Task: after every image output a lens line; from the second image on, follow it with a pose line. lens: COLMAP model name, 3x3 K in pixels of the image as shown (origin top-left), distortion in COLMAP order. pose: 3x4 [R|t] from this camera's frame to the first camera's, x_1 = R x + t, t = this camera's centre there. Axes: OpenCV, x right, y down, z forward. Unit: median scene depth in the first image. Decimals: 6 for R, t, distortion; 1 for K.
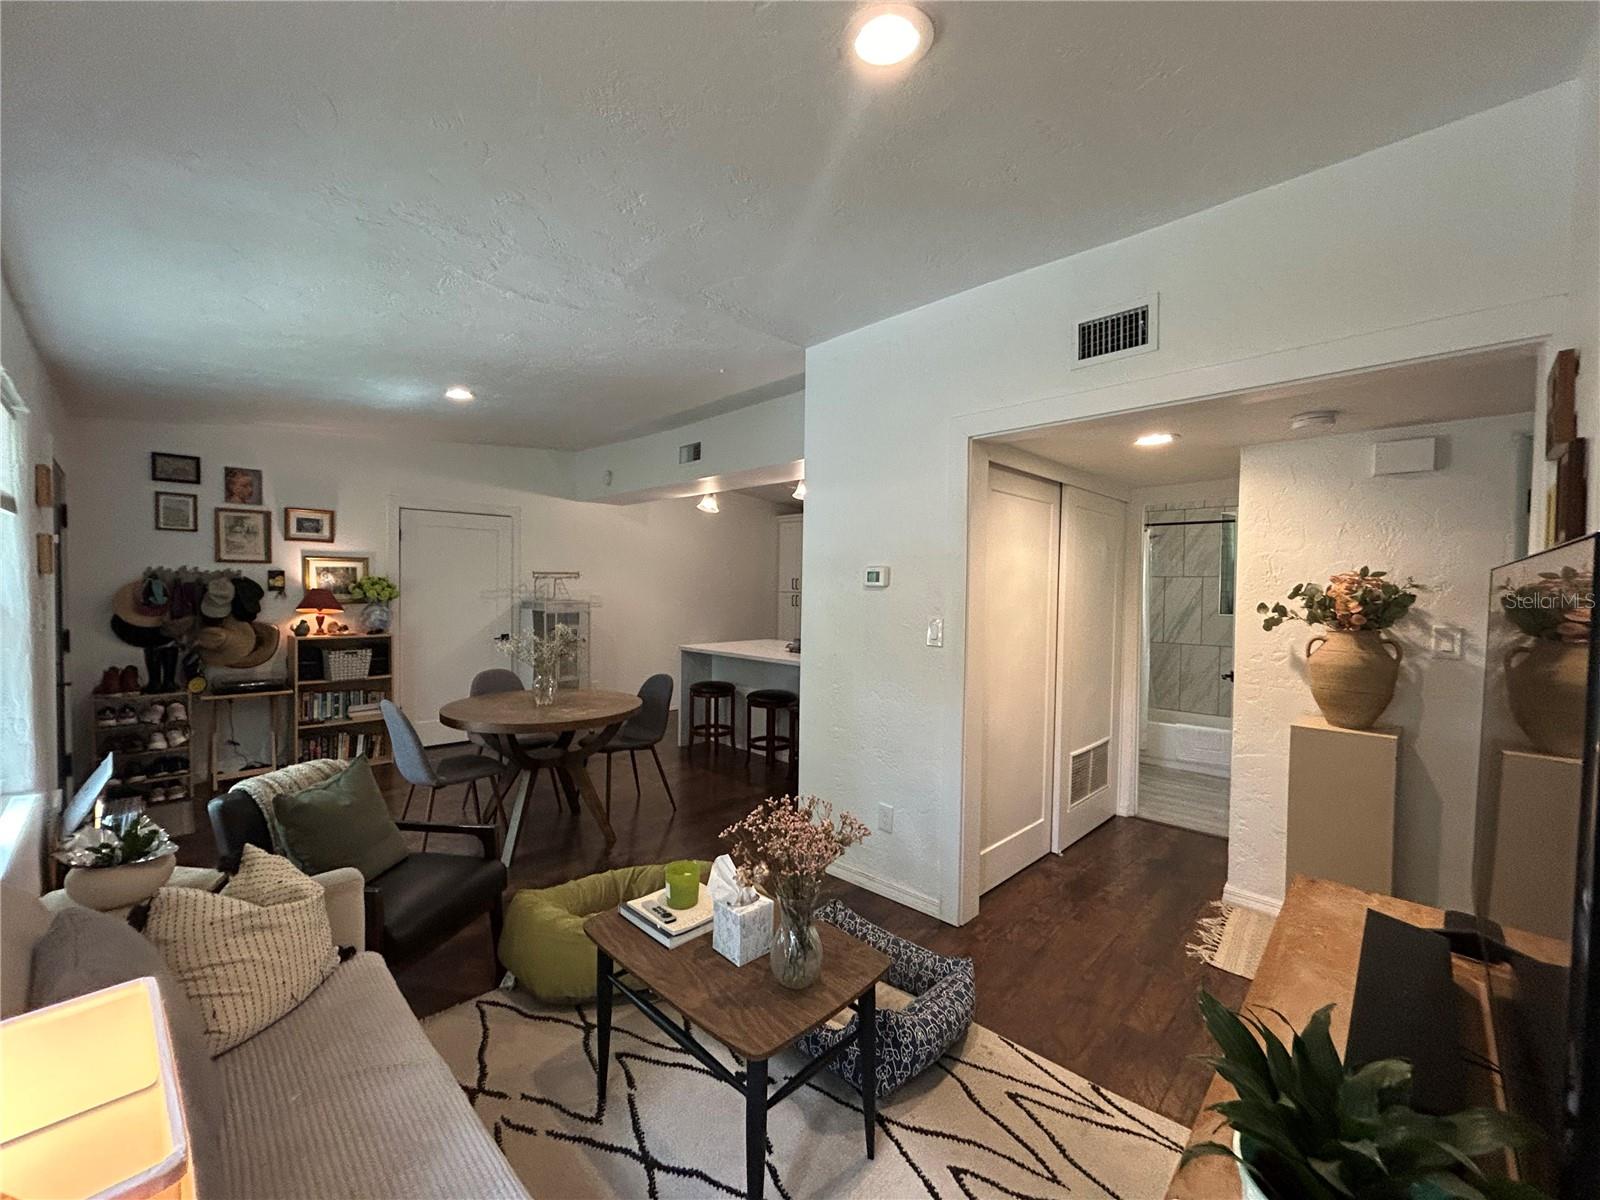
lens RADIAL K [[645.8, 0, 801.3], [0, 645.8, 603.4], [0, 0, 1]] dist [-0.001610, 0.001018]
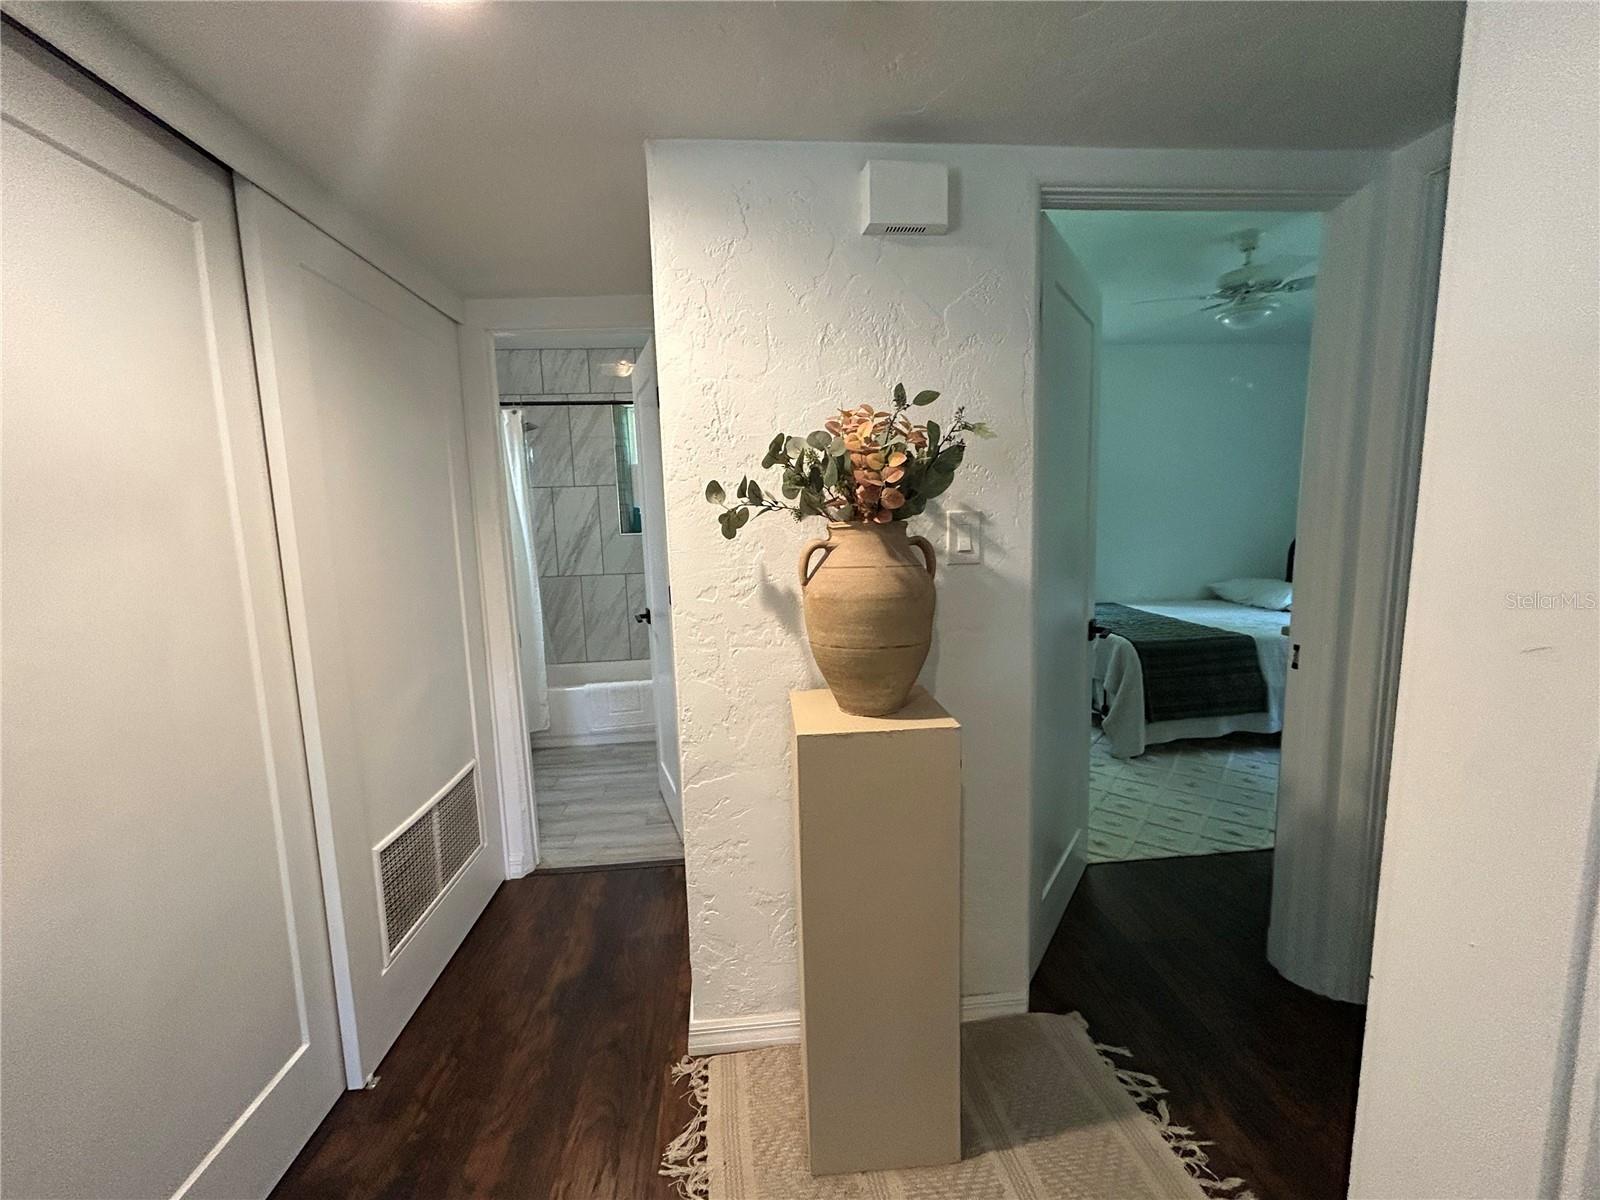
lens RADIAL K [[645.8, 0, 803.9], [0, 645.8, 599.9], [0, 0, 1]] dist [-0.001610, 0.001018]
pose [[0.650466, -0.128523, 0.748582, 0.376746], [0.058630, 0.991135, 0.119220, 0.032531], [-0.757269, -0.033660, 0.652235, 0.615596]]
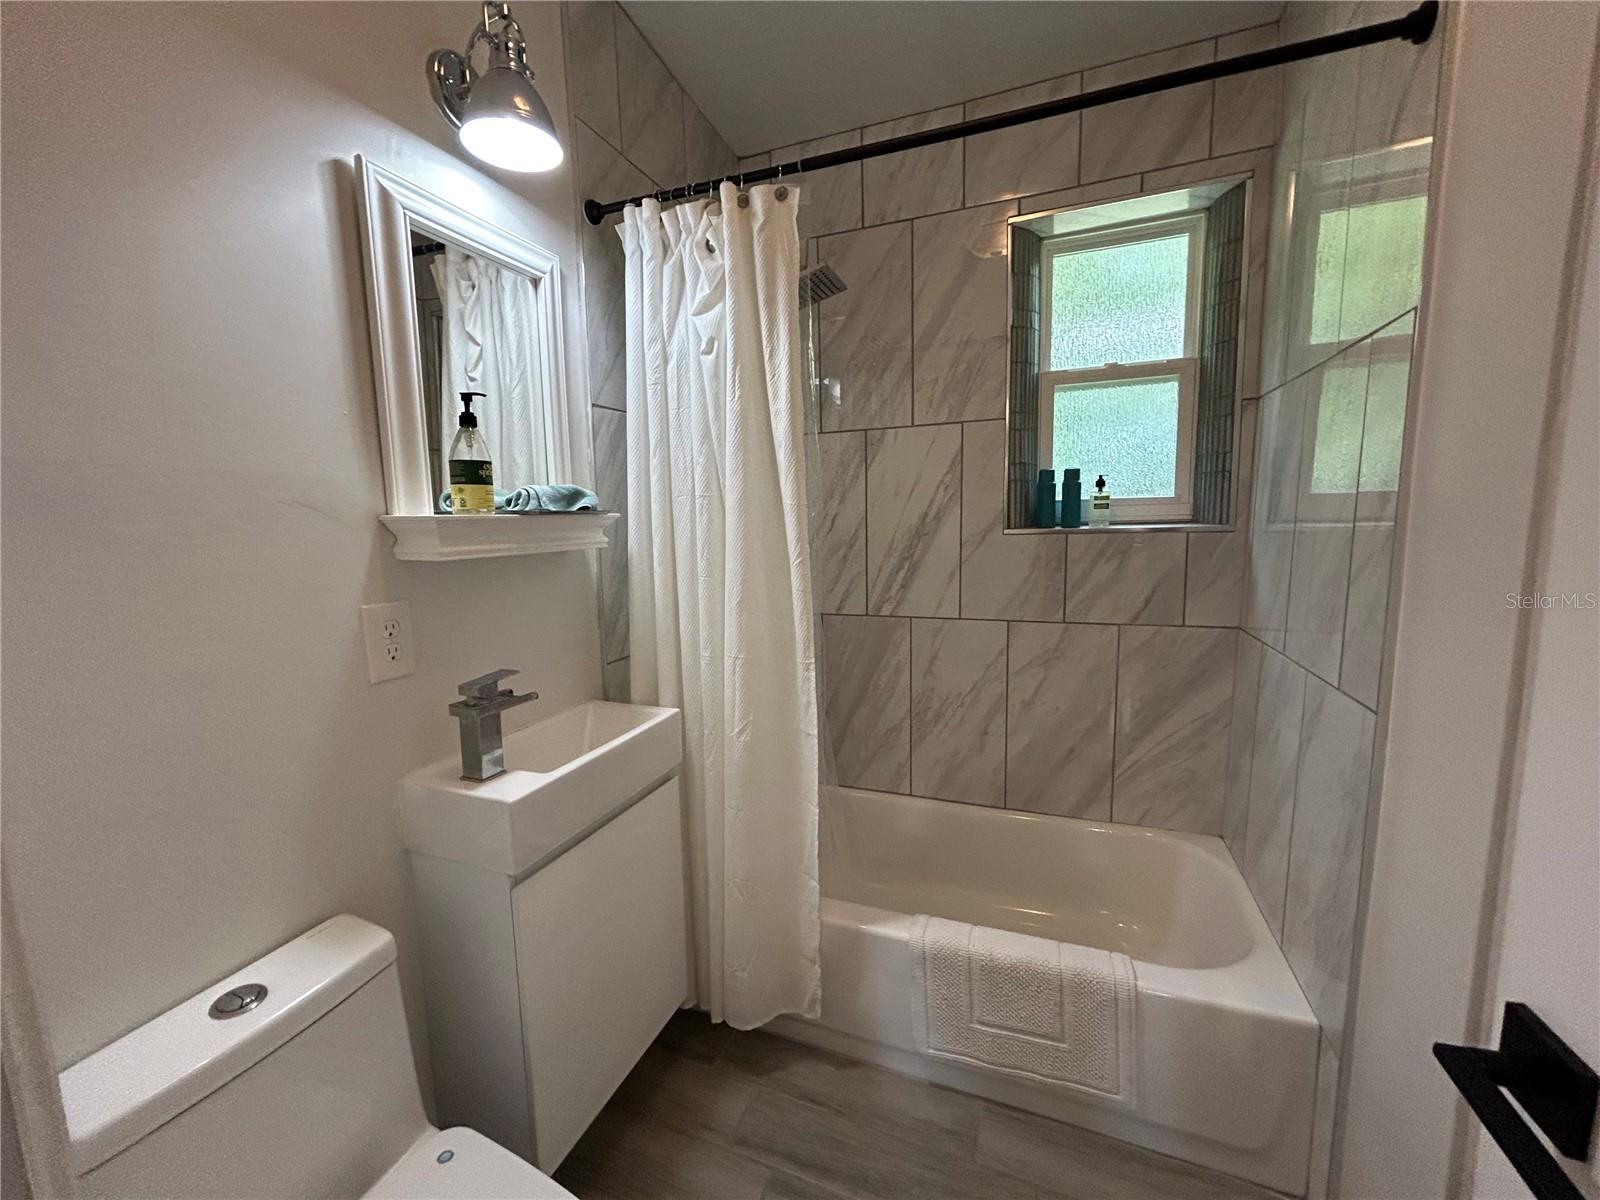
lens RADIAL K [[645.8, 0, 800.3], [0, 645.8, 604.0], [0, 0, 1]] dist [-0.001610, 0.001018]
pose [[0.925346, -0.073917, 0.371848, 0.803844], [0.042847, 0.994915, 0.091147, 0.040089], [-0.376695, -0.068410, 0.923808, 1.397137]]
